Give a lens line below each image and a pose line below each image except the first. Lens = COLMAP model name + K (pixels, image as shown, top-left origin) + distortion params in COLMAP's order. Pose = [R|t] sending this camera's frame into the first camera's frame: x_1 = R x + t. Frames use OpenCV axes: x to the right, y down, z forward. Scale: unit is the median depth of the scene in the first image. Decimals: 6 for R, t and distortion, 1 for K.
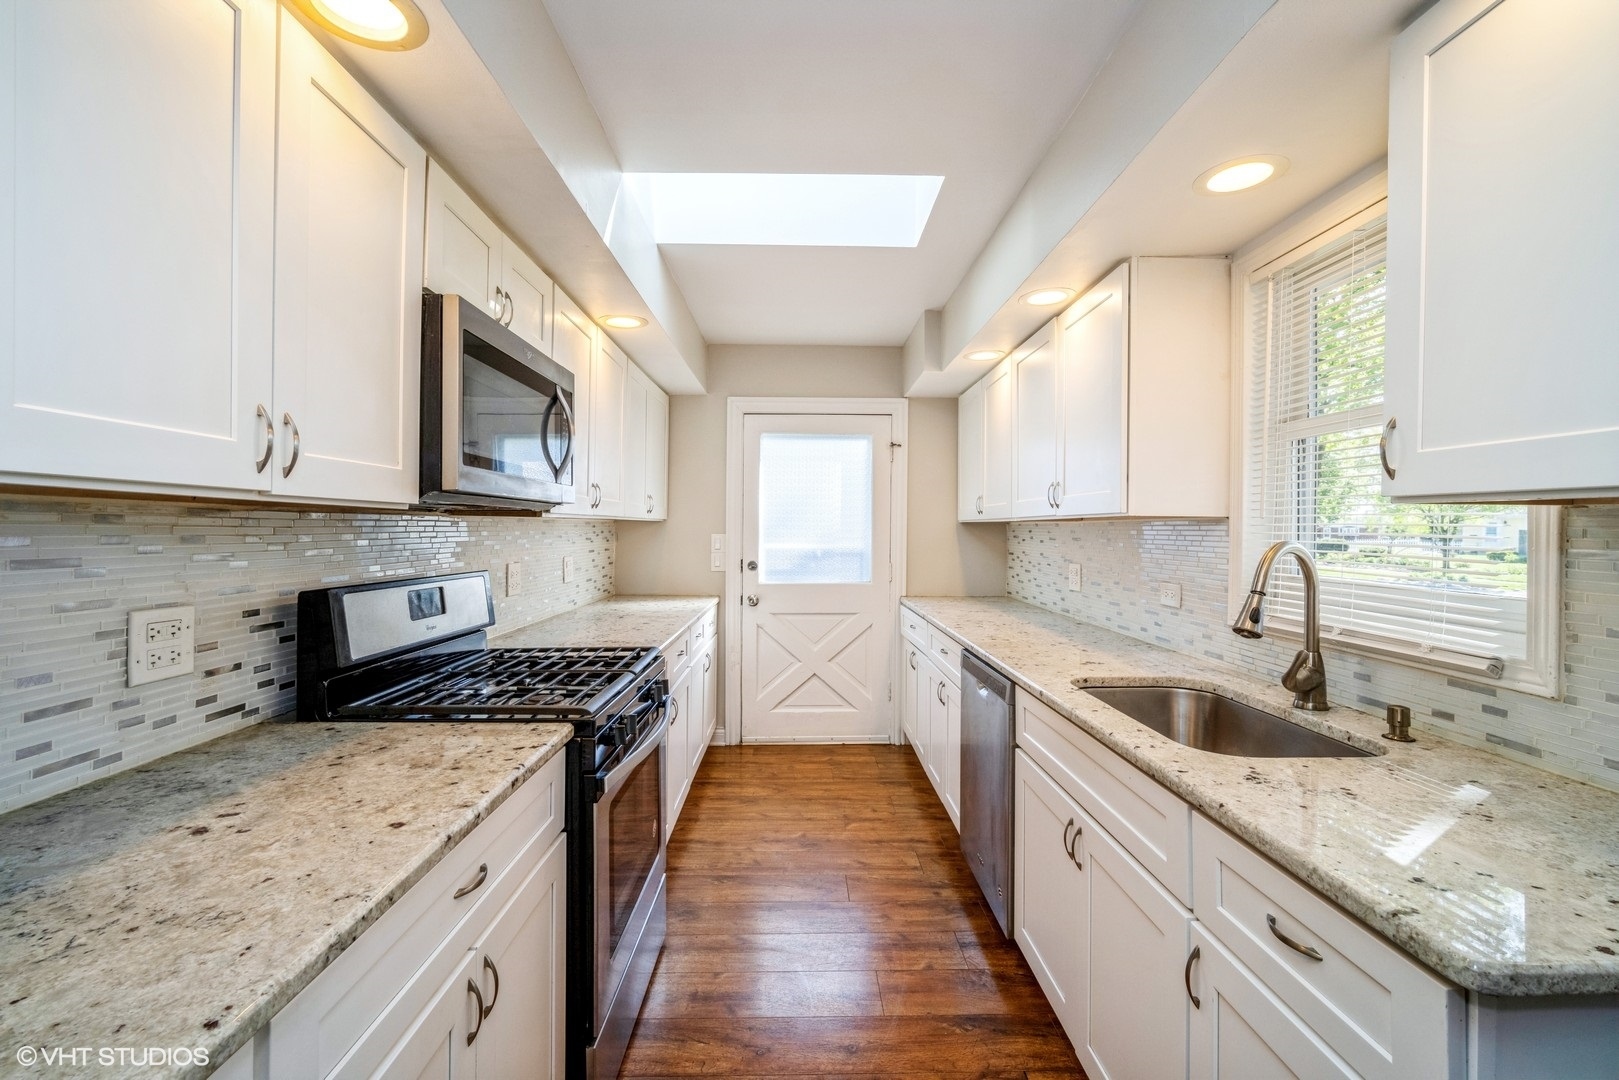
lens RADIAL K [[708.1, 0, 808.8], [0, 708.1, 530.3], [0, 0, 1]] dist [-0.003909, 0.000133]
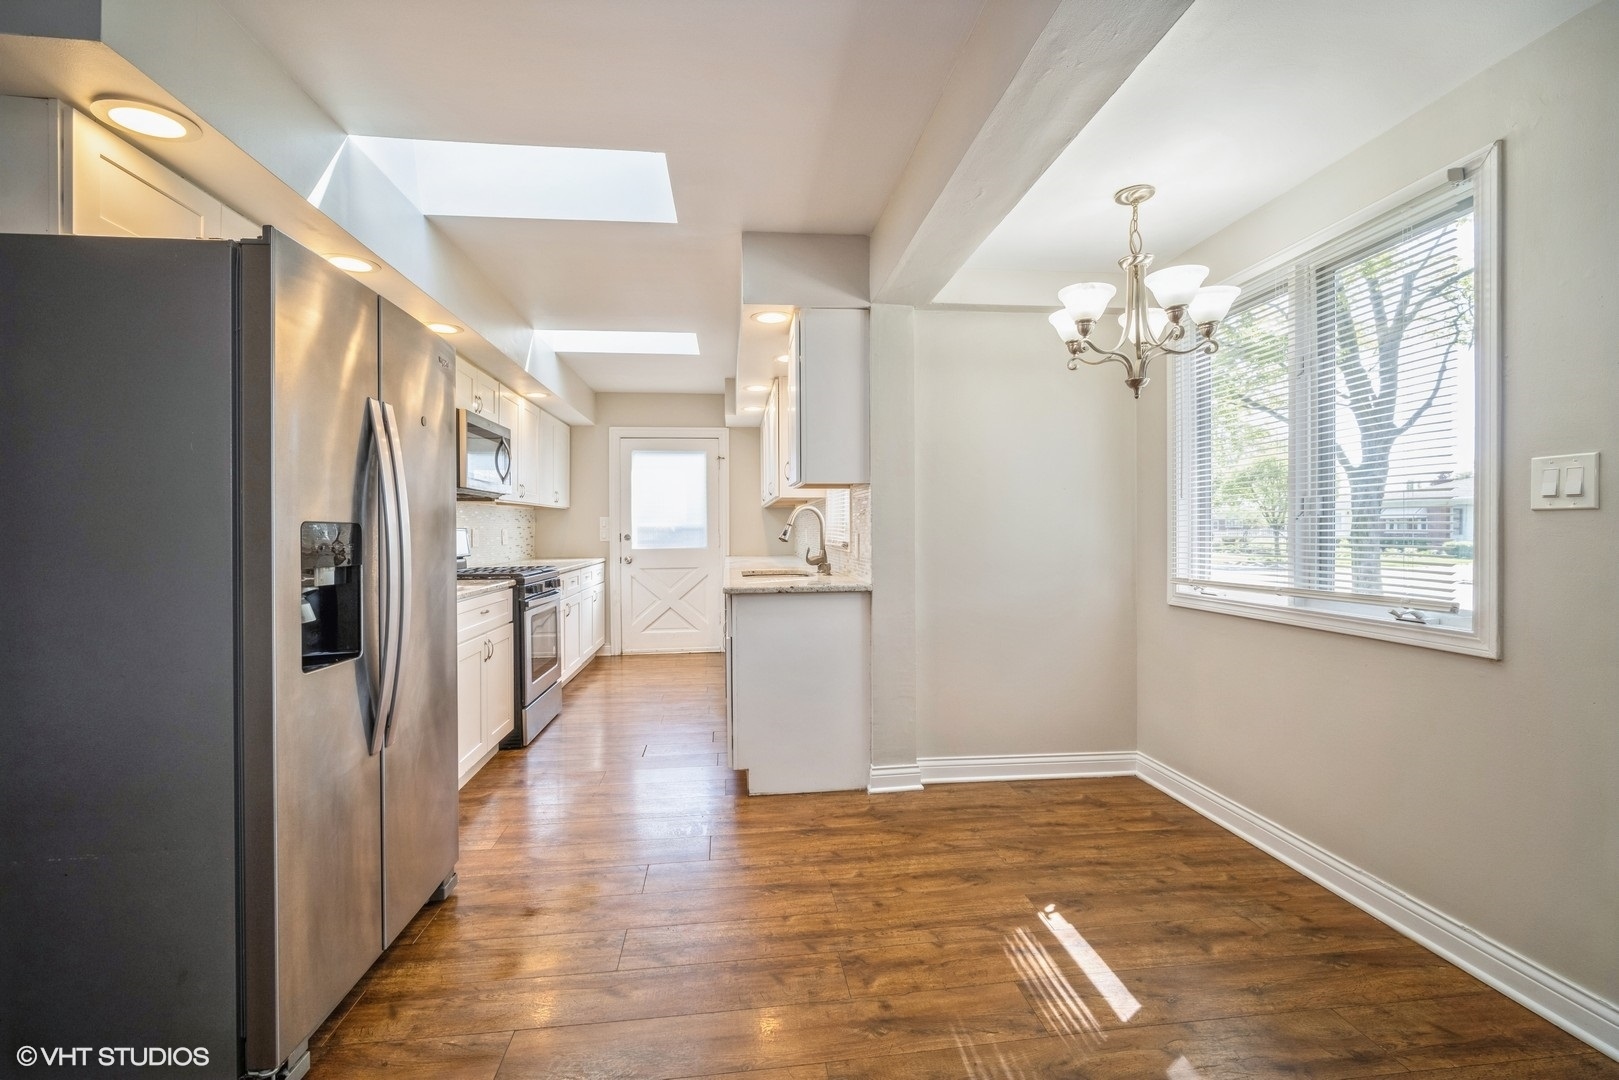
lens RADIAL K [[708.1, 0, 808.8], [0, 708.1, 530.3], [0, 0, 1]] dist [-0.003909, 0.000133]
pose [[0.995097, -0.012413, 0.098117, 0.169965], [0.012276, 0.999923, 0.002002, 0.038893], [-0.098134, -0.000788, 0.995173, -0.593432]]
